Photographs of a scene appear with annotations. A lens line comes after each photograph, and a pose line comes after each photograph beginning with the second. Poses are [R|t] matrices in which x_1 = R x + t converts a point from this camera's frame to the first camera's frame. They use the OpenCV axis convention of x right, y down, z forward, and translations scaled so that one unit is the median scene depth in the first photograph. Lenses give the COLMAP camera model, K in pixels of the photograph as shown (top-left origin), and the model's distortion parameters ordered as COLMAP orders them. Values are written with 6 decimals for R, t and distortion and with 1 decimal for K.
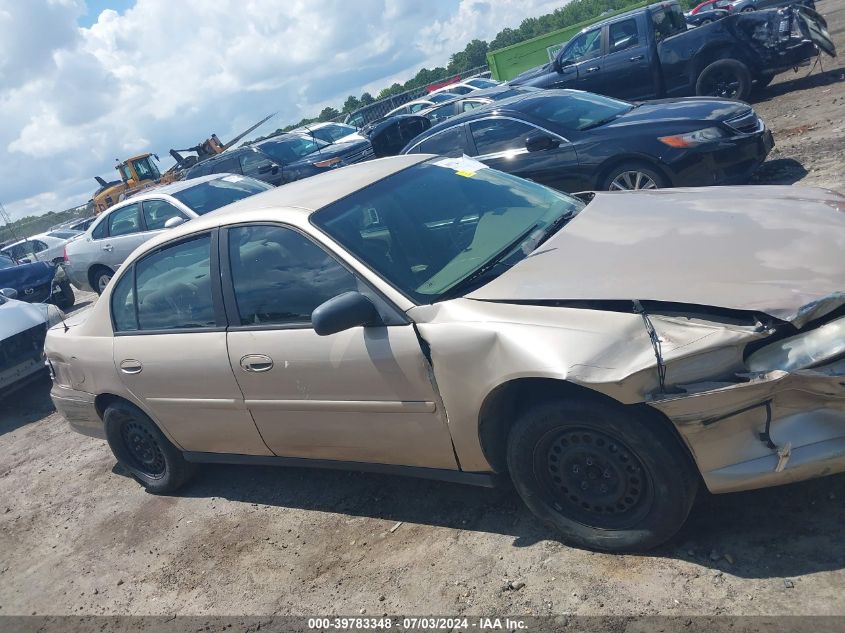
lens RADIAL K [[673.5, 0, 418.6], [0, 673.5, 320.0], [0, 0, 1]] dist [-0.001483, -0.008777]
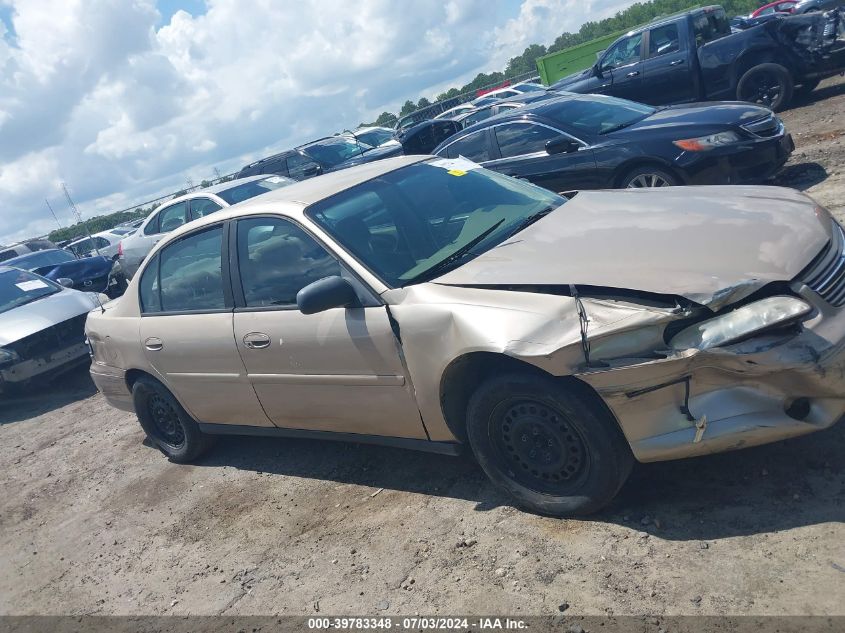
lens RADIAL K [[673.5, 0, 422.4], [0, 673.5, 316.4], [0, 0, 1]] dist [-0.001483, -0.008777]
pose [[0.996904, 0.022305, -0.075399, 0.107087], [-0.023137, 0.999680, -0.010184, 0.026696], [0.075148, 0.011897, 0.997101, -0.083964]]
